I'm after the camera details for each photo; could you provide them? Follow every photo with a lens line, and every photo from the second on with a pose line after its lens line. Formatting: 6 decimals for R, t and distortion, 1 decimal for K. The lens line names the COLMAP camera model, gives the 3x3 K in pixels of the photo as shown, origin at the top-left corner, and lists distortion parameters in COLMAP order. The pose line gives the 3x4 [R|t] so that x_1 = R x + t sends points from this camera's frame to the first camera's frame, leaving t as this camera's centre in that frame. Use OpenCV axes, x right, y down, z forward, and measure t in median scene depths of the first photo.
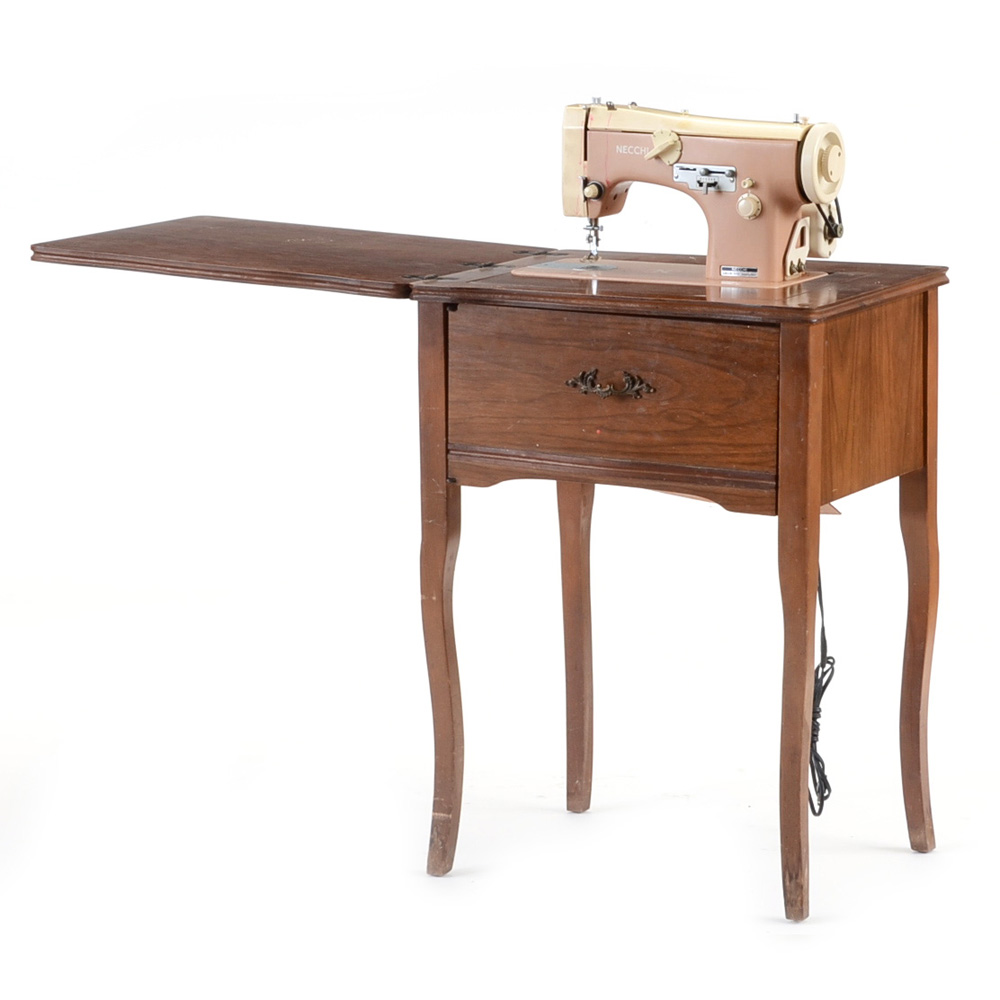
lens RADIAL K [[5263.3, 0, 500.0], [0, 5263.3, 500.0], [0, 0, 1]] dist [0.154230, -13.266231]
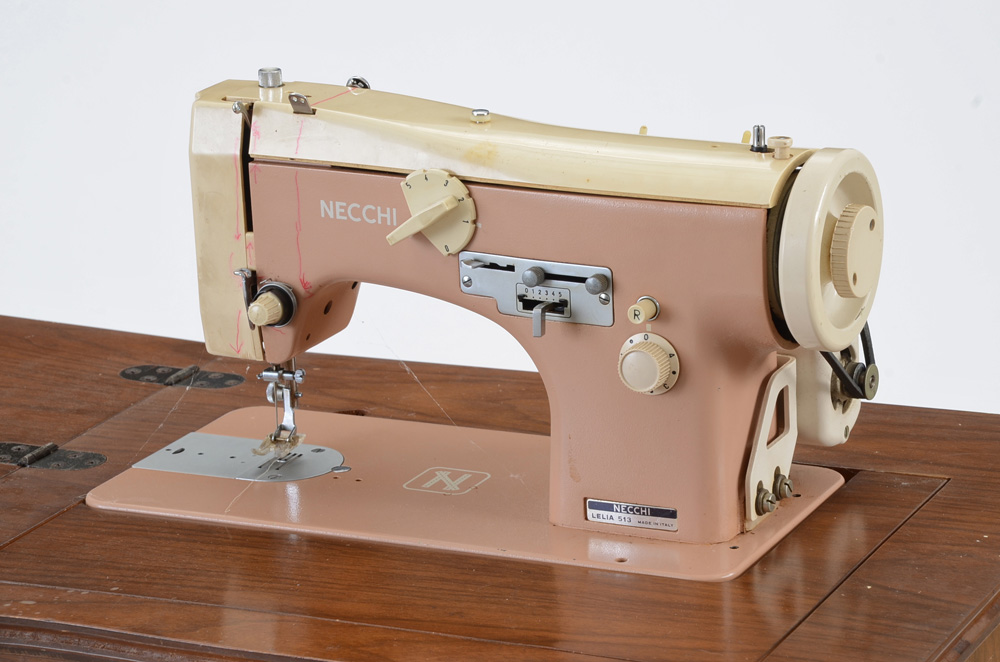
lens RADIAL K [[3626.5, 0, 500.0], [0, 3626.5, 331.0], [0, 0, 1]] dist [1.024694, 0.892785]
pose [[0.998645, -0.048733, 0.018277, 0.030827], [0.045959, 0.990474, 0.129804, -0.094446], [-0.024428, -0.128788, 0.991371, 0.722580]]
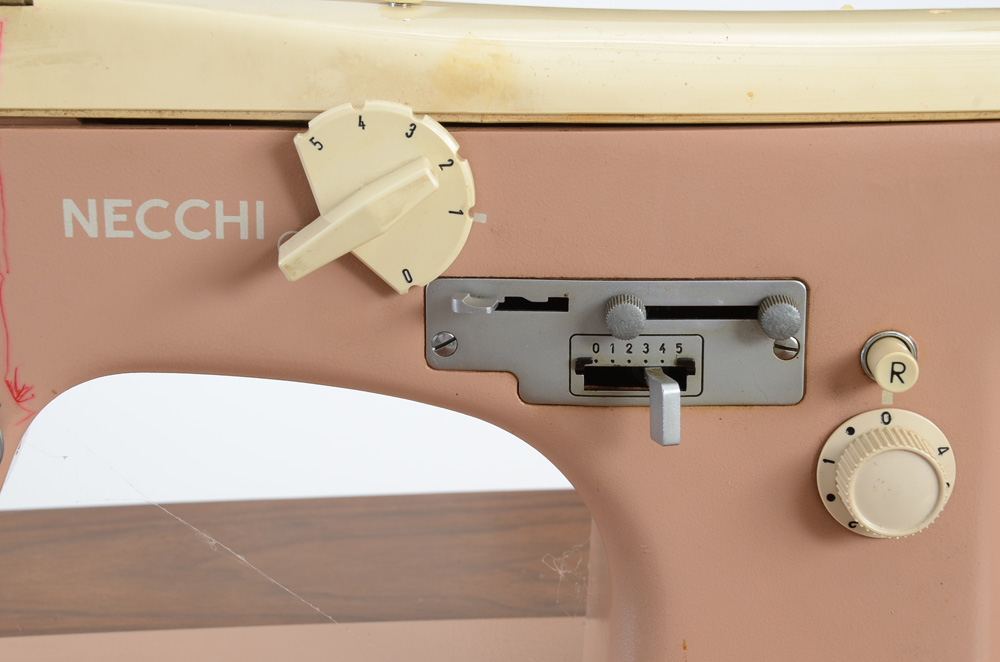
lens RADIAL K [[2555.5, 0, 500.0], [0, 2555.5, 331.0], [0, 0, 1]] dist [0.449247, 0.045458]
pose [[0.858536, -0.149592, 0.490447, -0.009787], [0.084002, 0.984607, 0.153271, -0.076087], [-0.505826, -0.090390, 0.857887, 0.923452]]
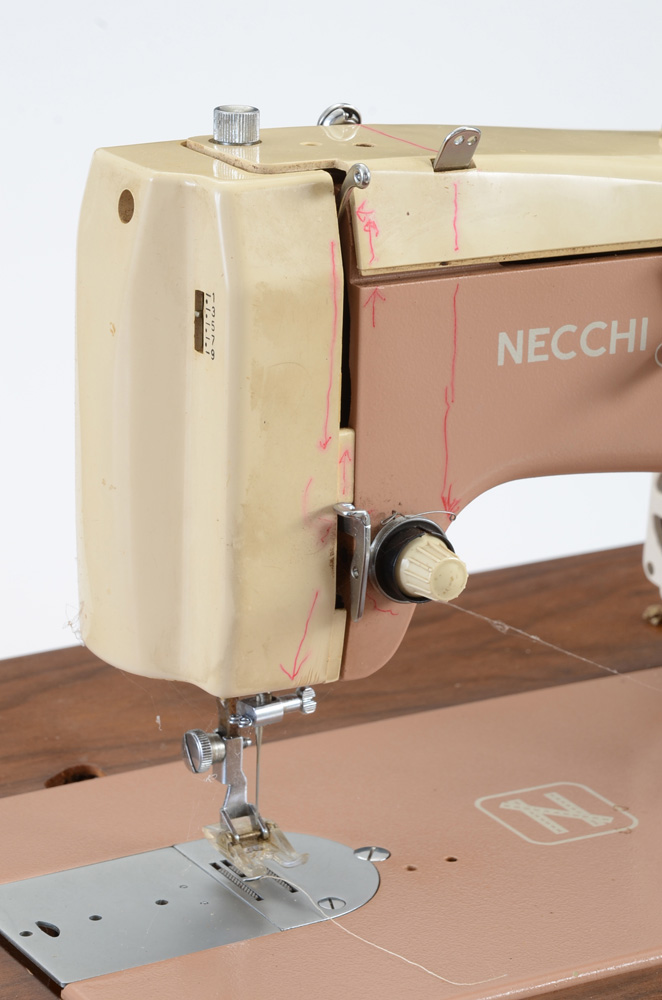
lens RADIAL K [[3355.2, 0, 331.0], [0, 3355.2, 500.0], [0, 0, 1]] dist [0.628020, 0.137816]
pose [[0.524177, -0.242378, 0.816389, -0.094143], [0.107476, 0.969806, 0.218919, -0.091997], [-0.844800, -0.027010, 0.534400, 0.942525]]
